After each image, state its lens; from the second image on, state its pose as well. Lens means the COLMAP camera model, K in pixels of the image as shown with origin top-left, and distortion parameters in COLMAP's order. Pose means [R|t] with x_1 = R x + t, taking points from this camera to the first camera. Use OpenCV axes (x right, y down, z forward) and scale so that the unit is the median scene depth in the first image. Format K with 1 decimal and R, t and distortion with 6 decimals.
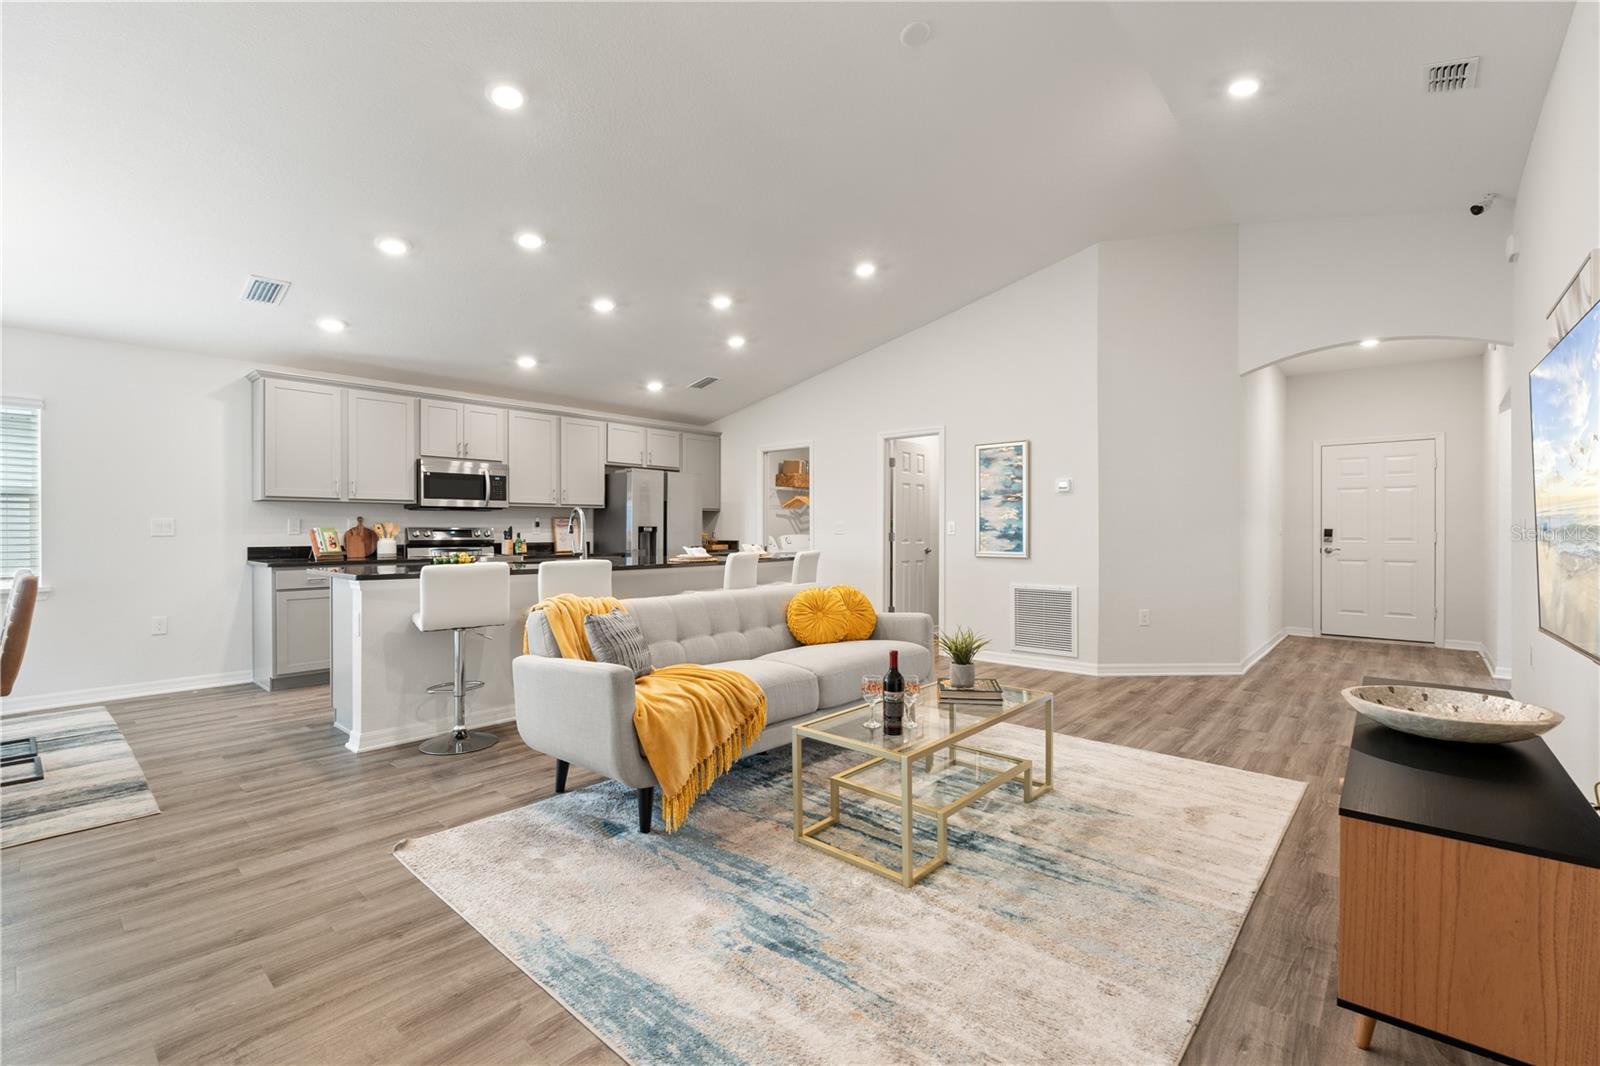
lens RADIAL K [[696.3, 0, 801.4], [0, 696.3, 530.8], [0, 0, 1]] dist [-0.005196, -0.000662]
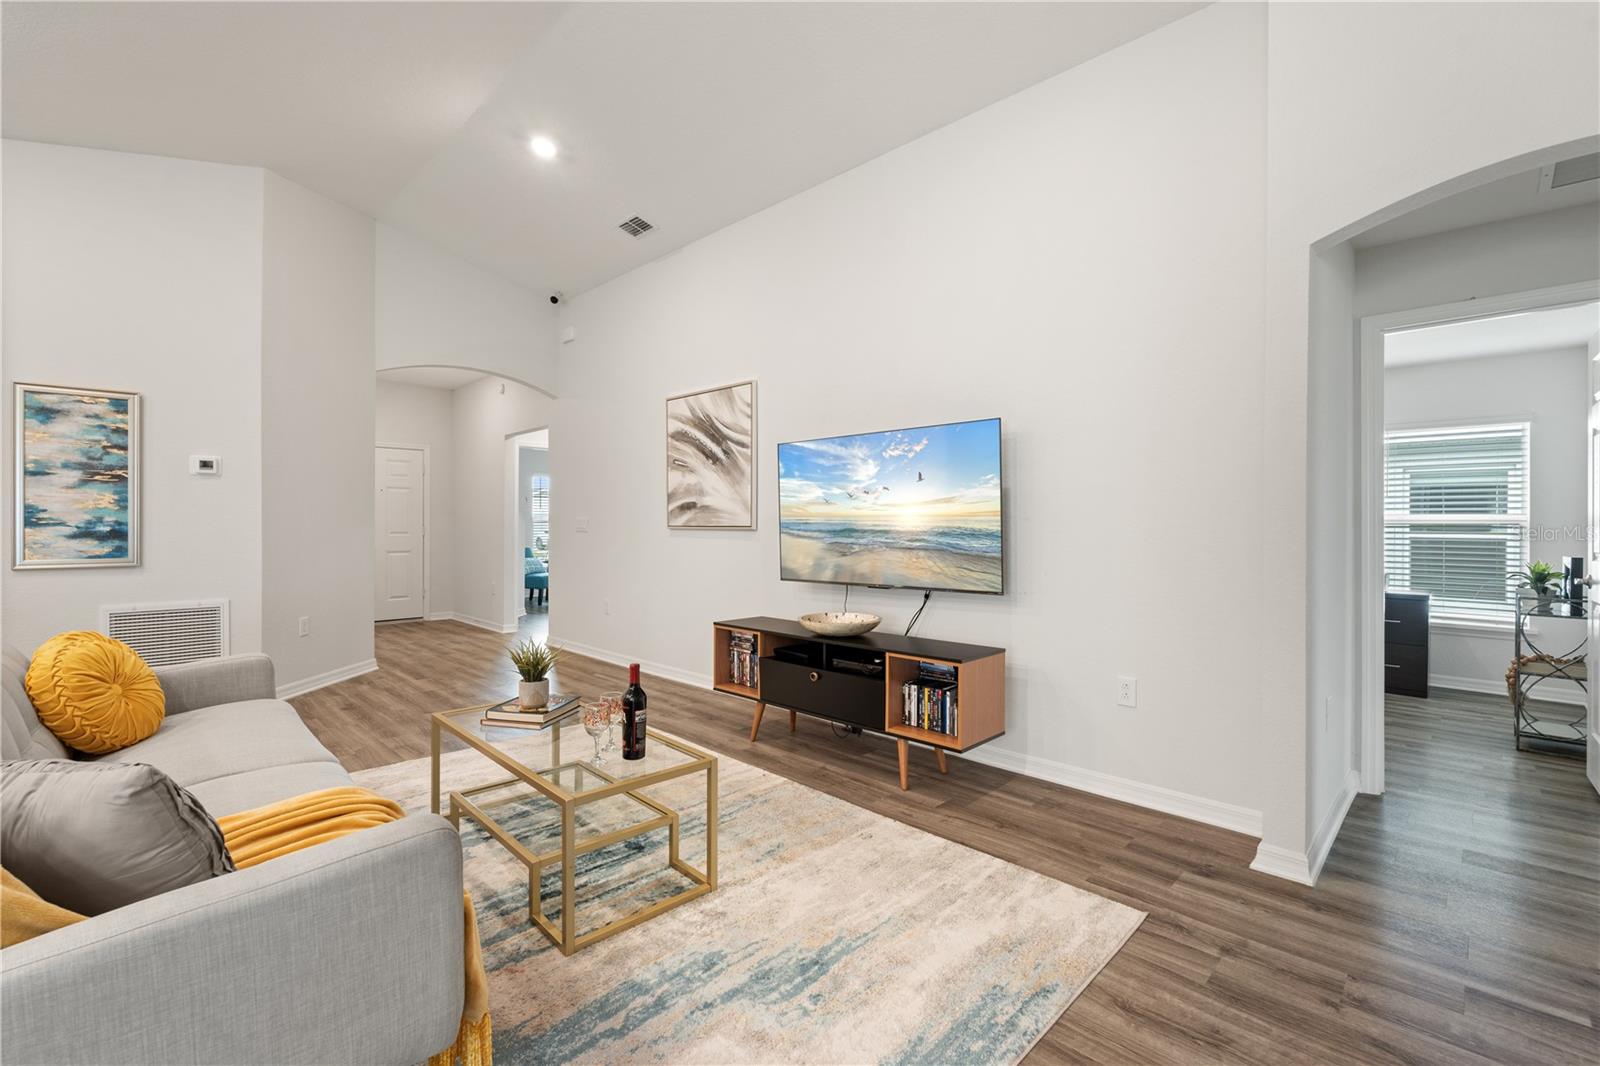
lens RADIAL K [[695.8, 0, 797.5], [0, 695.8, 526.2], [0, 0, 1]] dist [-0.004639, -0.000261]
pose [[0.062119, -0.001220, 0.998068, -0.311469], [-0.002562, 0.999996, 0.001382, -0.002836], [-0.998065, -0.002643, 0.062115, 0.309535]]
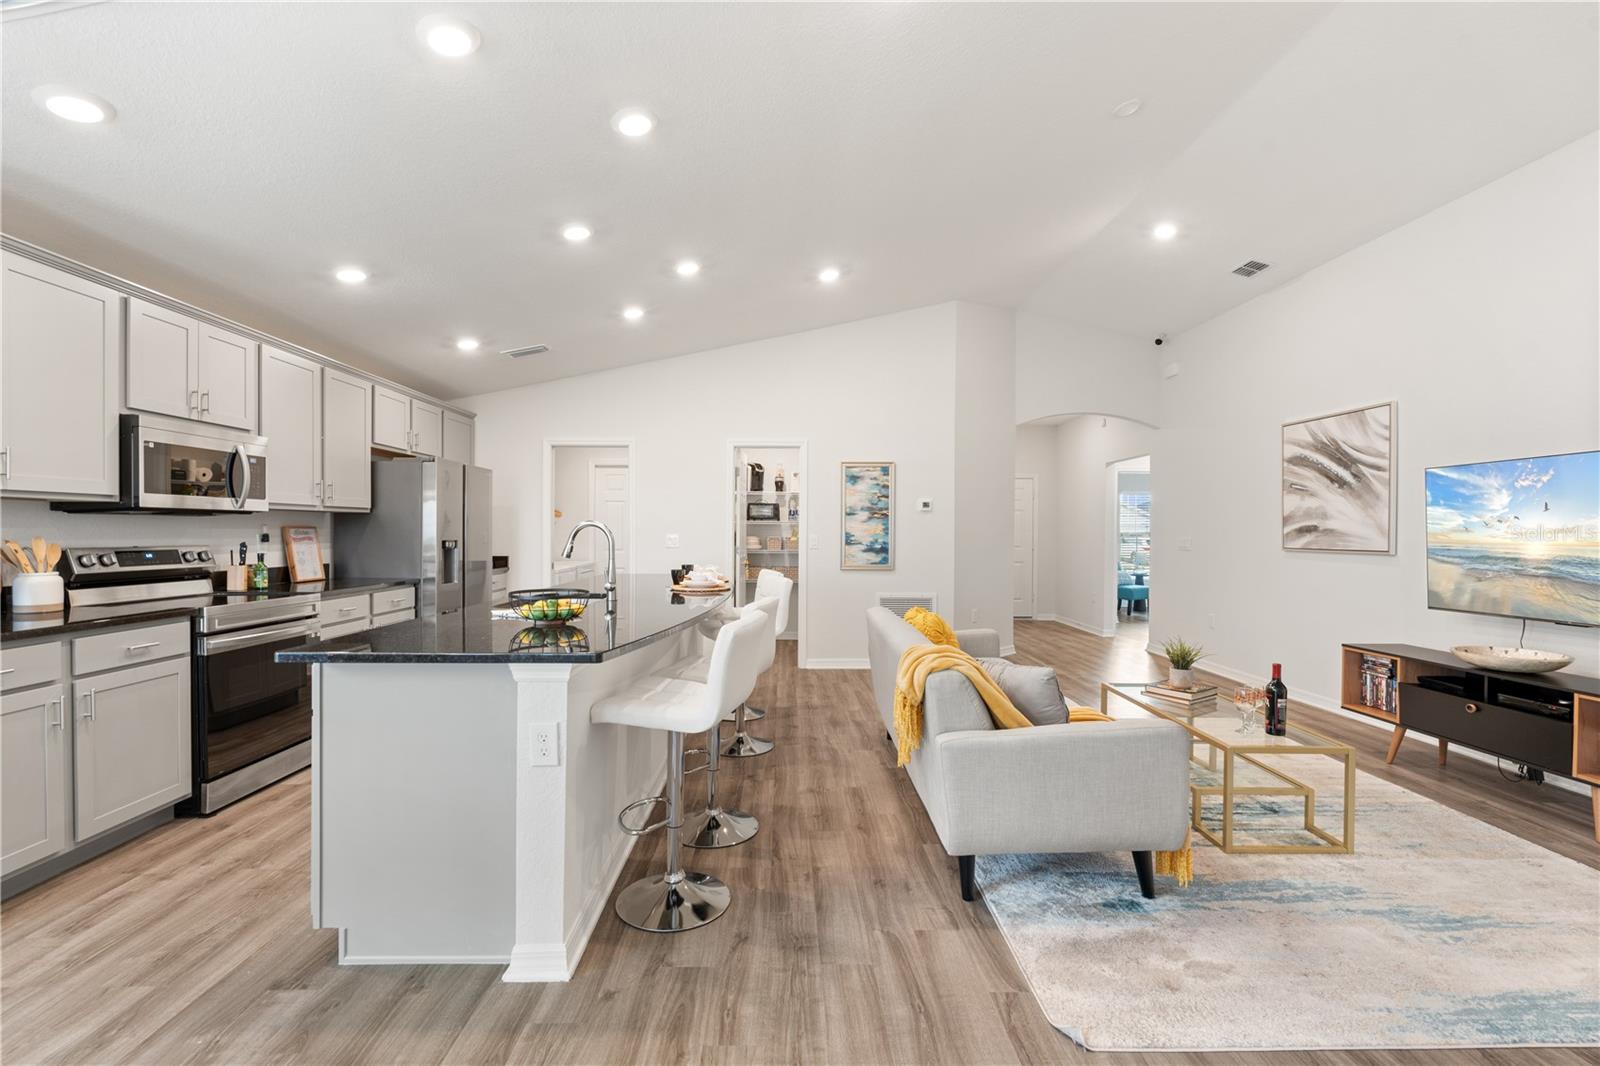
lens RADIAL K [[694.5, 0, 800.3], [0, 694.5, 538.7], [0, 0, 1]] dist [-0.006708, 0.000080]
pose [[0.736665, -0.002489, 0.676253, -0.523105], [-0.004982, 0.999946, 0.009106, -0.019114], [-0.676240, -0.010077, 0.736613, 0.288079]]
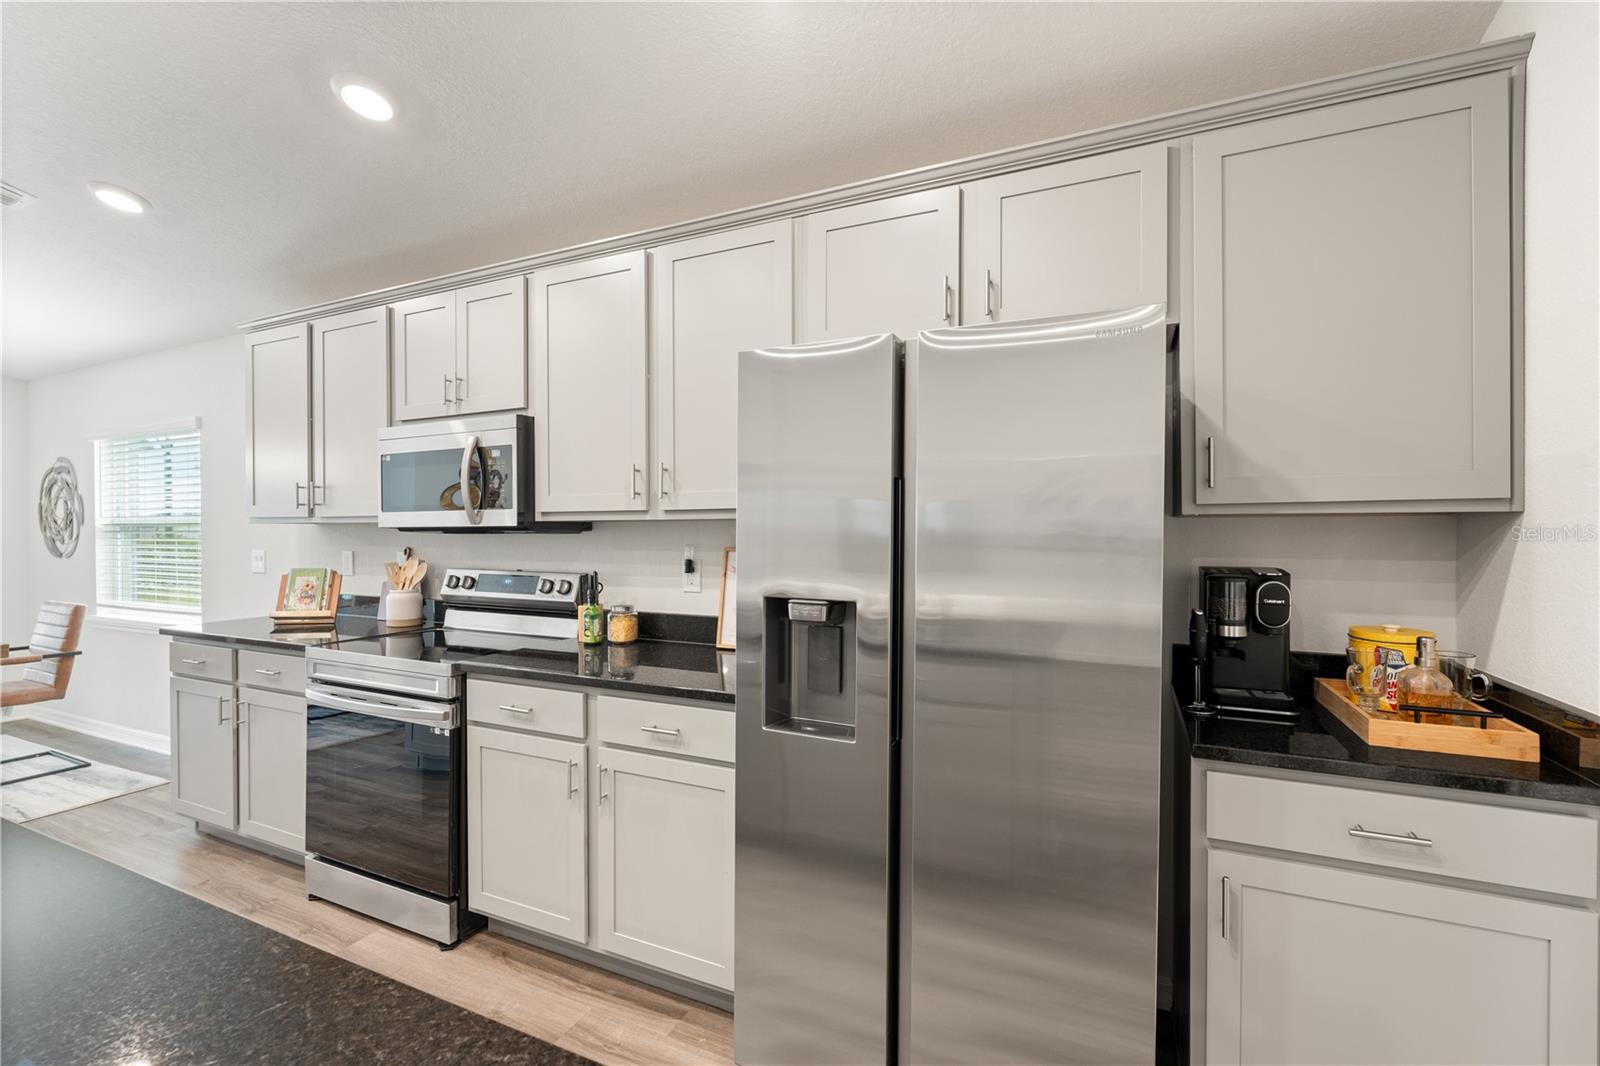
lens RADIAL K [[695.8, 0, 797.5], [0, 695.8, 526.2], [0, 0, 1]] dist [-0.004639, -0.000261]
pose [[0.280141, 0.000025, -0.959959, -0.009394], [0.001641, 0.999999, 0.000505, -0.036026], [0.959957, -0.001717, 0.280140, 1.123165]]
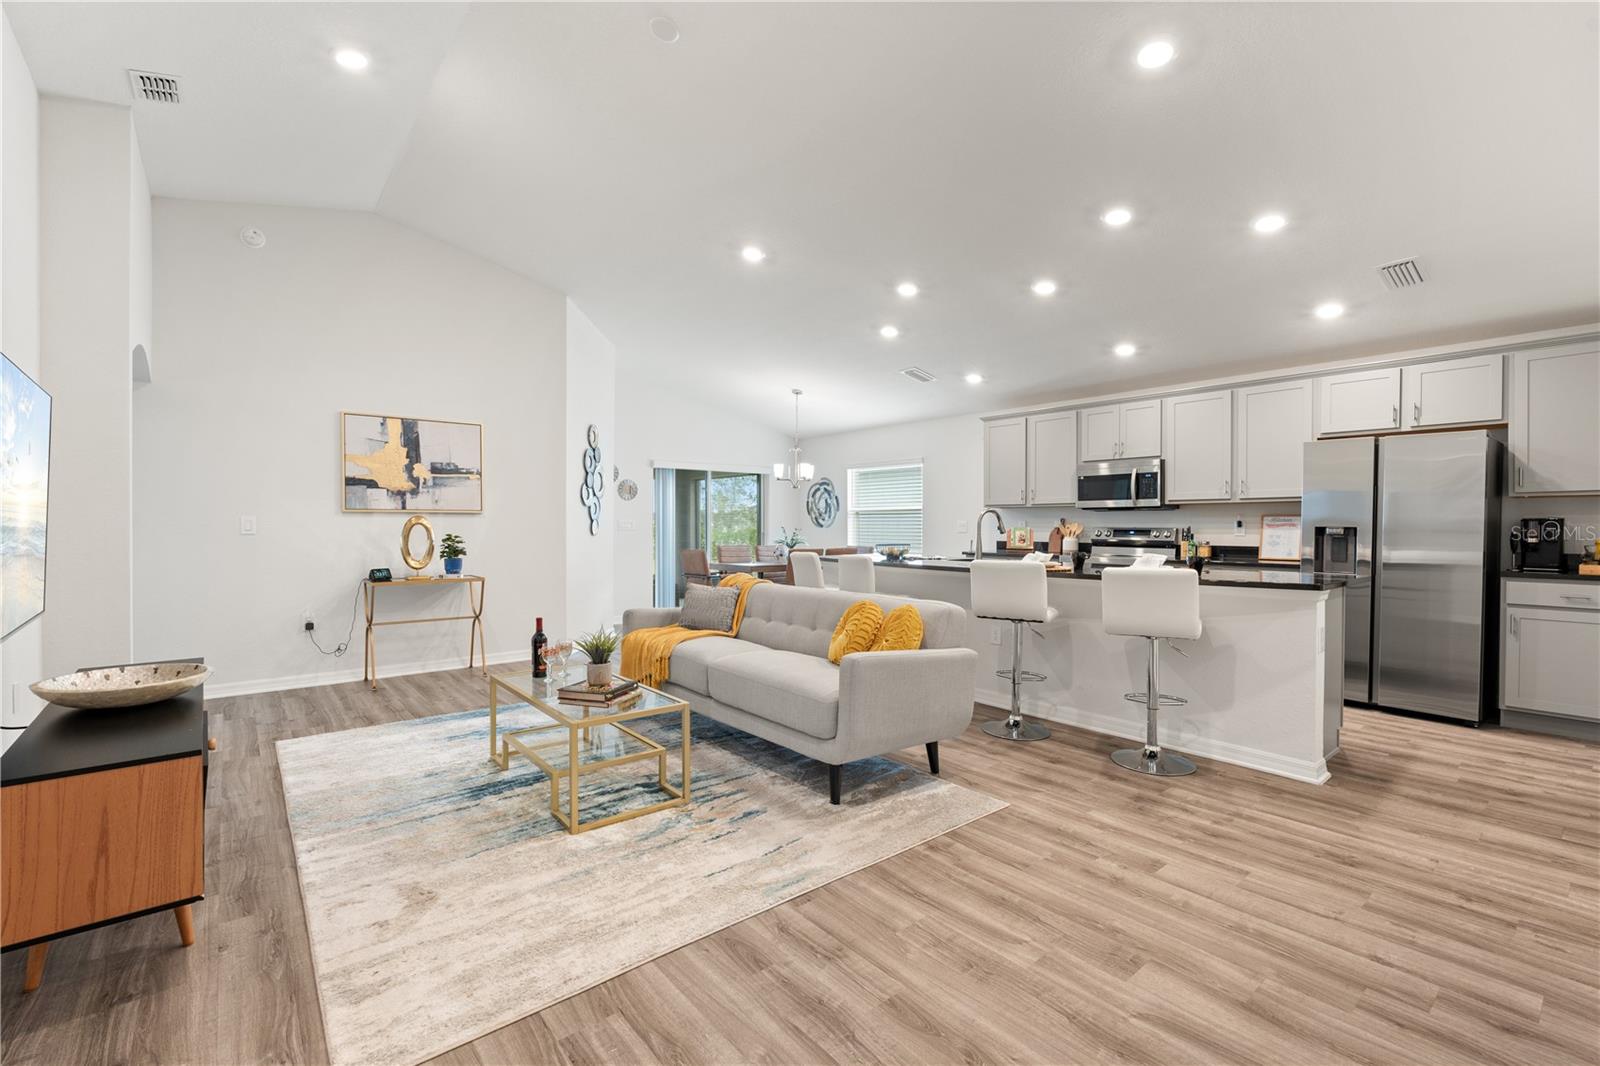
lens RADIAL K [[696.3, 0, 801.4], [0, 696.3, 530.8], [0, 0, 1]] dist [-0.005196, -0.000662]
pose [[-0.156572, 0.008845, -0.987627, 0.601131], [-0.004804, 0.999941, 0.009717, -0.007697], [0.987655, 0.006266, -0.156520, 0.730207]]
